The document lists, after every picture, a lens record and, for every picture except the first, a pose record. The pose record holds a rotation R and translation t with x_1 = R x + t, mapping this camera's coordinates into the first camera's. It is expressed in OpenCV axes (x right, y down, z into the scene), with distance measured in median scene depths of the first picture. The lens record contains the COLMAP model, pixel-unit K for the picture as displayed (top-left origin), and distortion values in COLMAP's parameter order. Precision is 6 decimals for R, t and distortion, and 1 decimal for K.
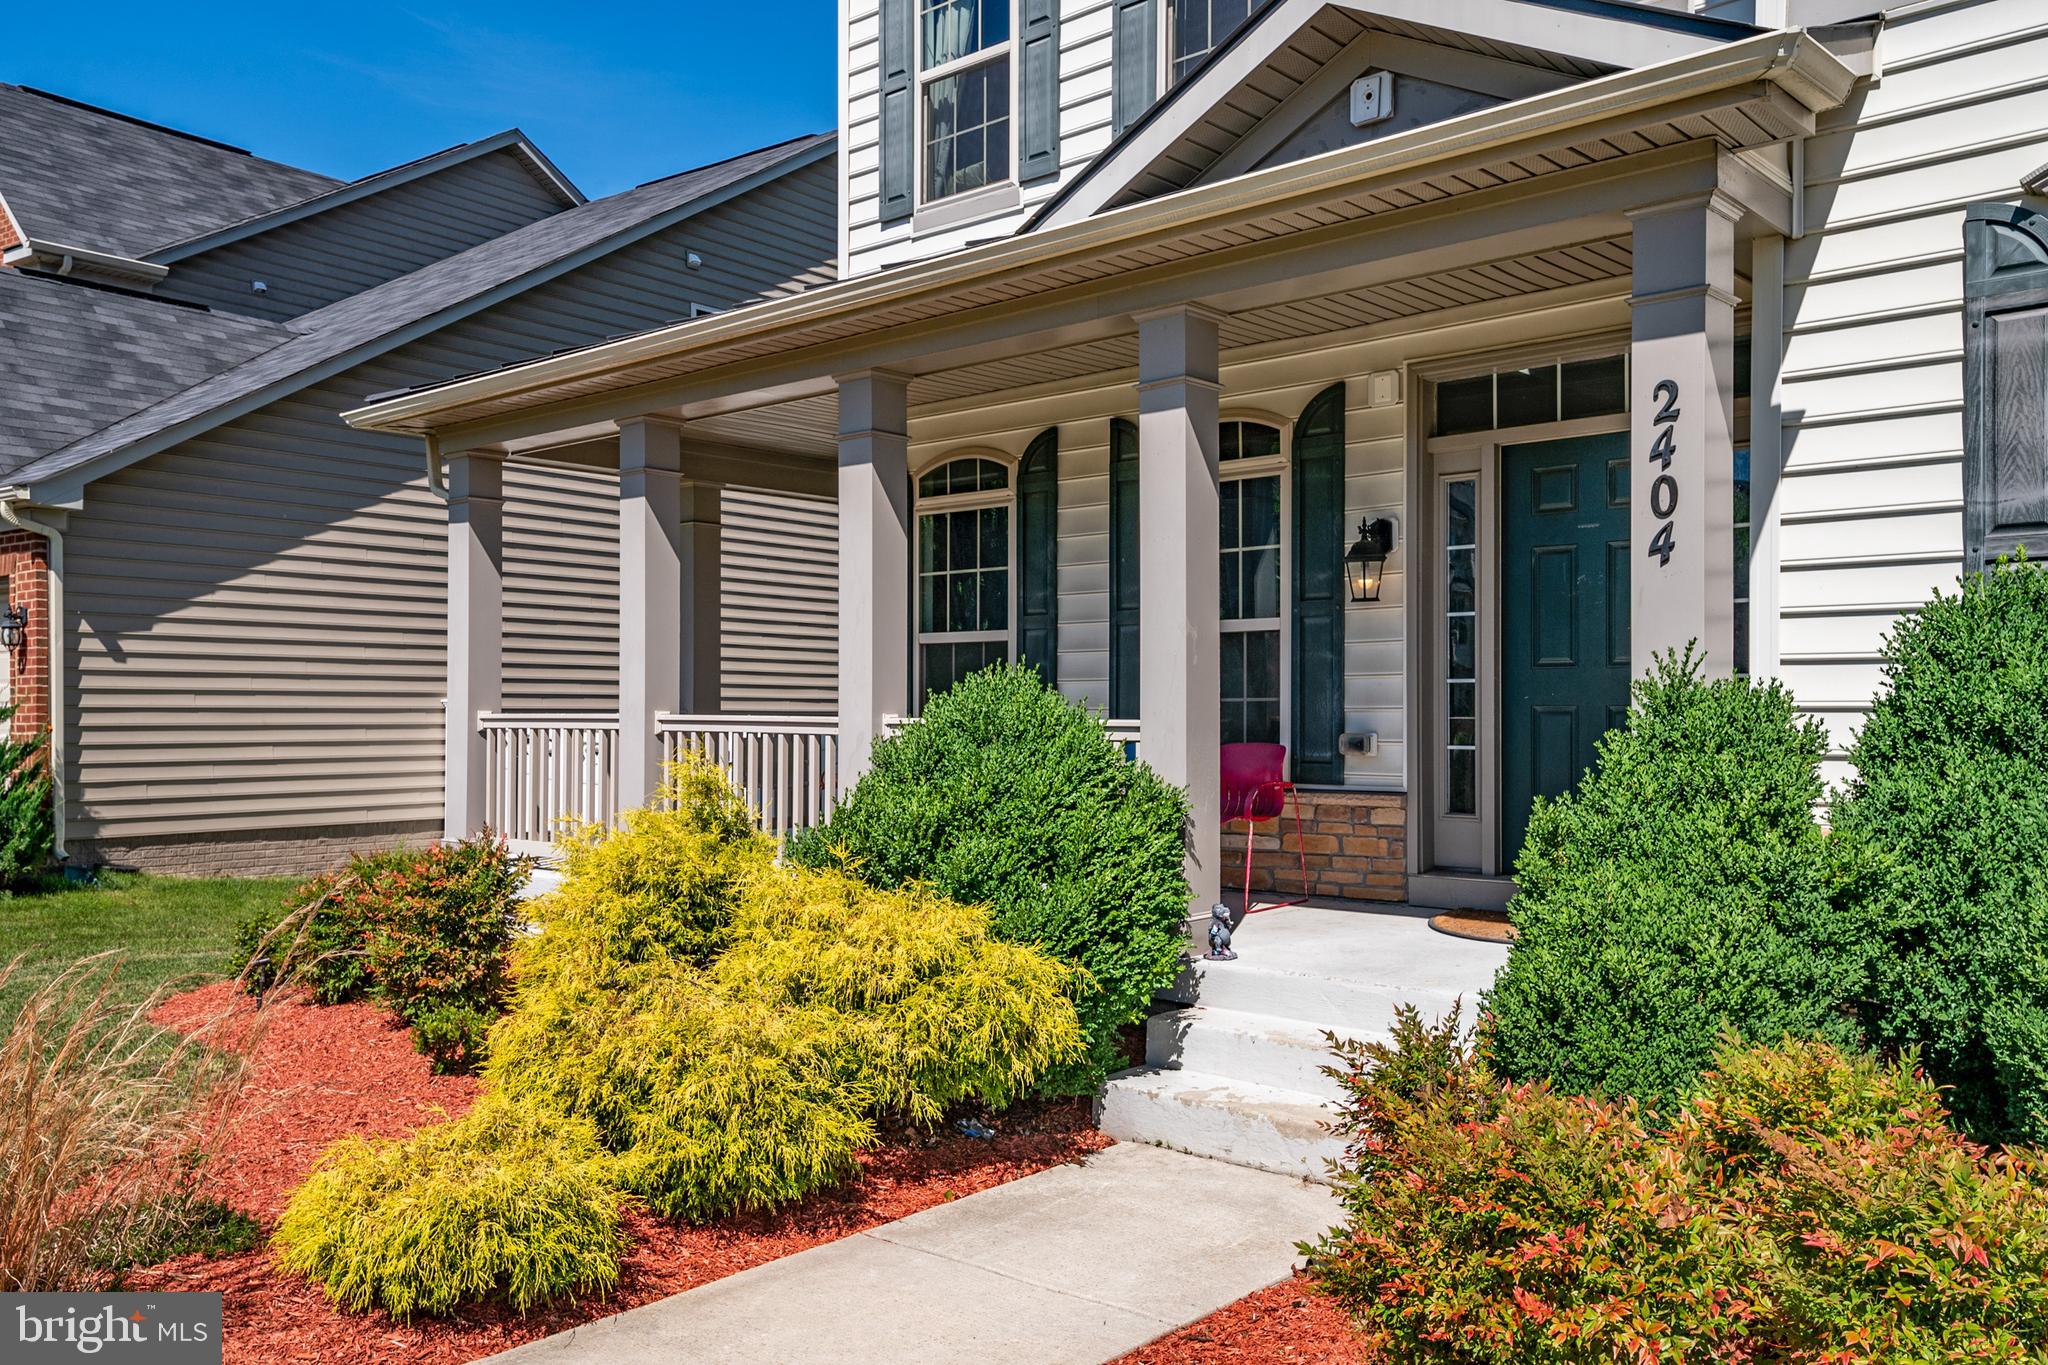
lens RADIAL K [[1694.2, 0, 1024.0], [0, 1694.2, 682.5], [0, 0, 1]] dist [0.065403, -0.000276]
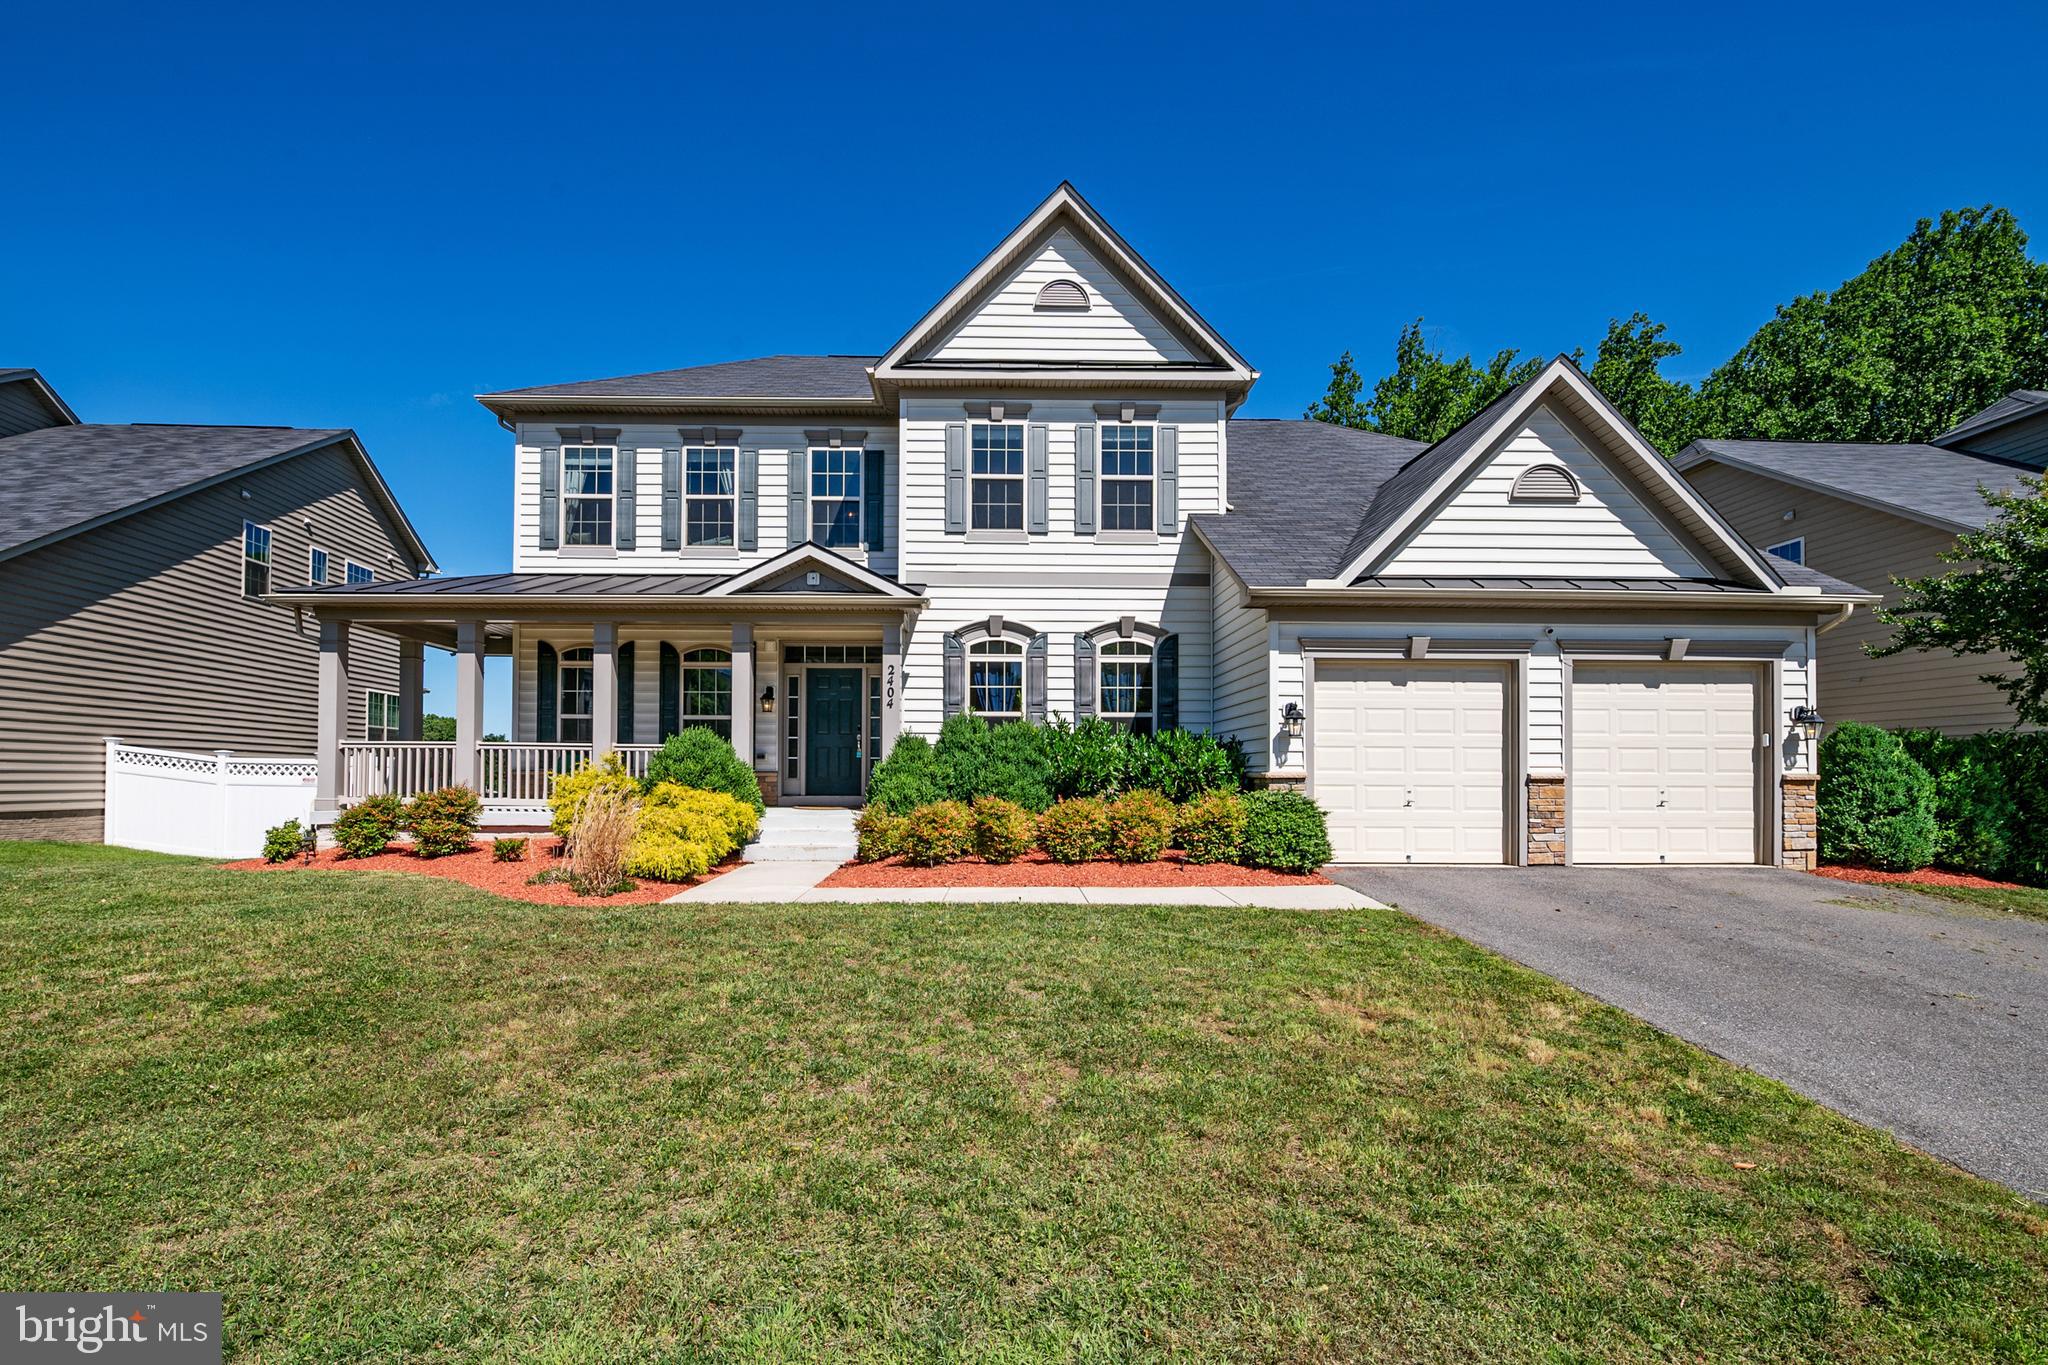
lens RADIAL K [[886.1, 0, 1021.5], [0, 886.1, 762.5], [0, 0, 1]] dist [-0.004001, -0.000696]
pose [[0.716679, 0.012892, 0.697284, -0.609458], [-0.016795, 0.999858, -0.001224, 0.040869], [-0.697201, -0.010834, 0.716794, -0.527093]]
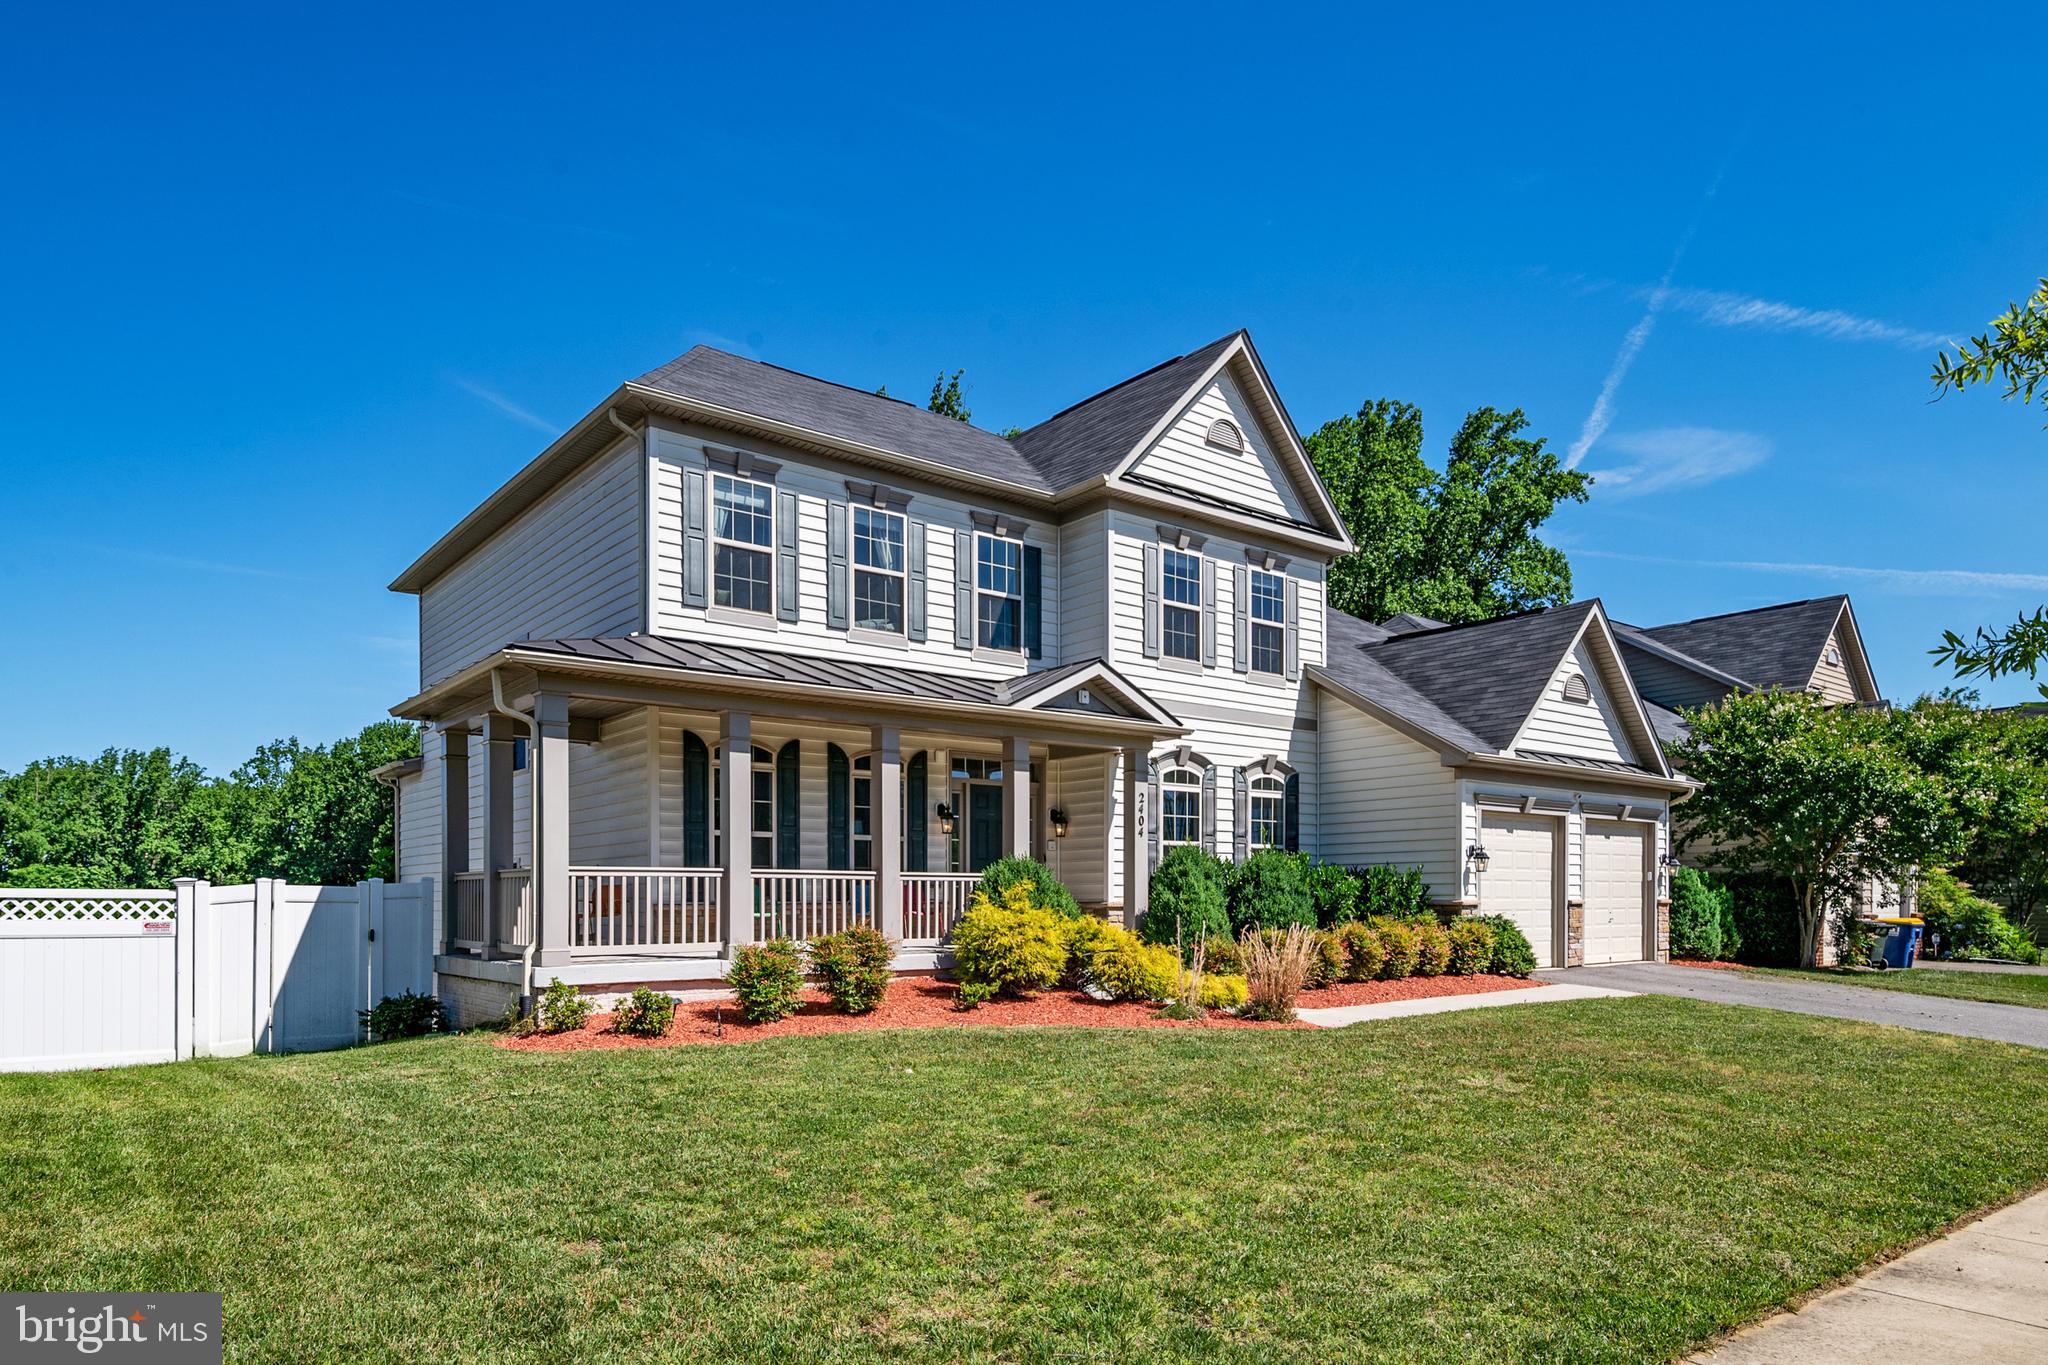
lens RADIAL K [[1249.3, 0, 1026.8], [0, 1249.3, 900.0], [0, 0, 1]] dist [0.001462, 0.001021]
pose [[0.137039, -0.000452, 0.990566, -1.750583], [-0.013695, 0.999903, 0.002351, 0.051407], [-0.990471, -0.013888, 0.137020, 0.572424]]
